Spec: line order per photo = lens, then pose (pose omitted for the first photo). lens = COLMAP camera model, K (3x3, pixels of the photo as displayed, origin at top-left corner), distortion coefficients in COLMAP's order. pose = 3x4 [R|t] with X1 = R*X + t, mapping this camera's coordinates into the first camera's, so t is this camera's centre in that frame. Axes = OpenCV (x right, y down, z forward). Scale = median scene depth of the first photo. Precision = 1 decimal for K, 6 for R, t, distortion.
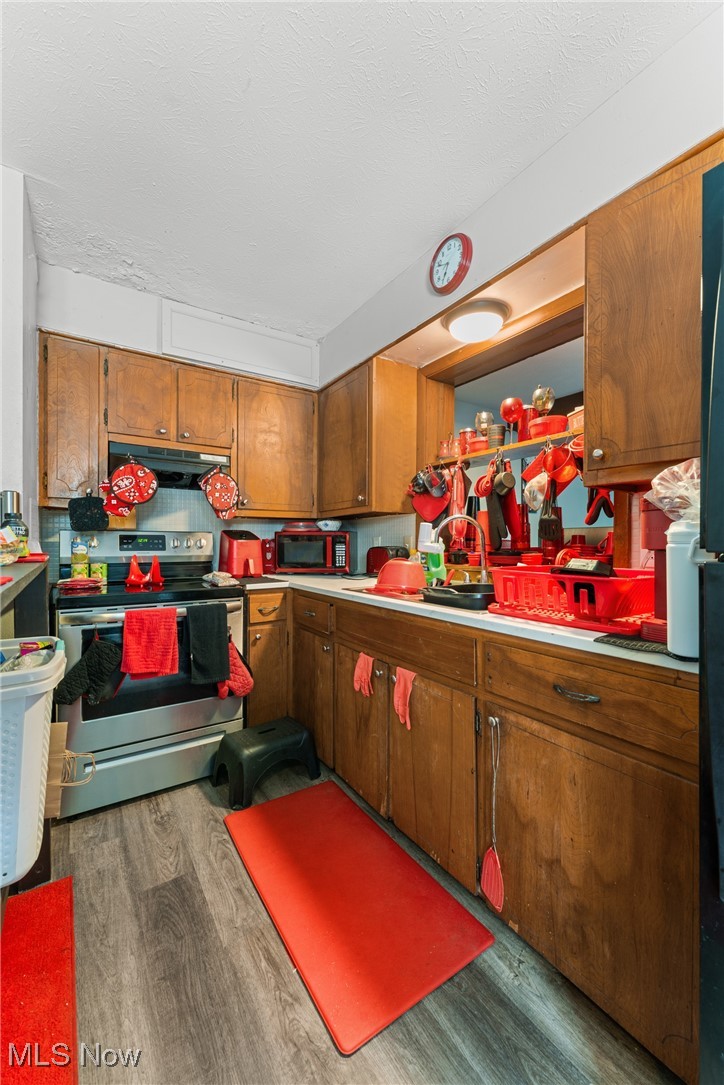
lens RADIAL K [[431.9, 0, 363.3], [0, 431.9, 545.4], [0, 0, 1]] dist [-0.000485, -0.000130]
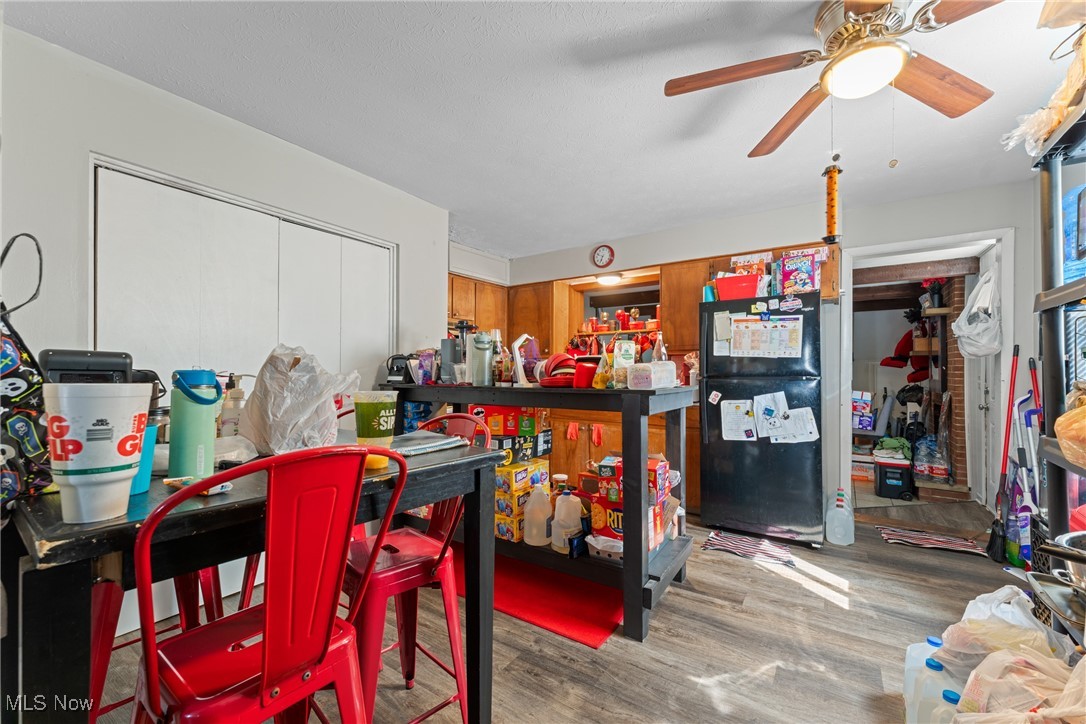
lens RADIAL K [[432.3, 0, 535.9], [0, 432.3, 367.2], [0, 0, 1]] dist [-0.000485, -0.000130]
pose [[0.931748, 0.004134, 0.363081, -0.816138], [0.001062, 0.999900, -0.014109, -0.007139], [-0.363103, 0.013532, 0.931651, -0.867657]]
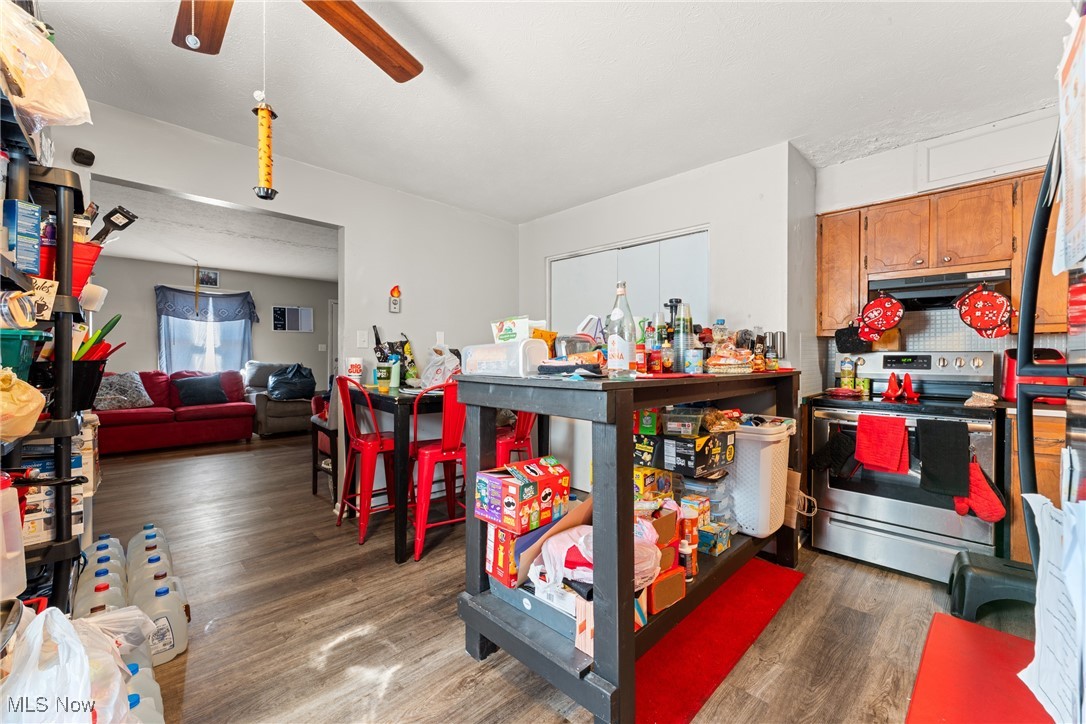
lens RADIAL K [[432.3, 0, 542.8], [0, 432.3, 358.4], [0, 0, 1]] dist [-0.000485, -0.000130]
pose [[0.188279, -0.001386, -0.982115, 0.470260], [-0.011235, 0.999931, -0.003565, -0.001413], [0.982051, 0.011705, 0.188250, -0.164906]]
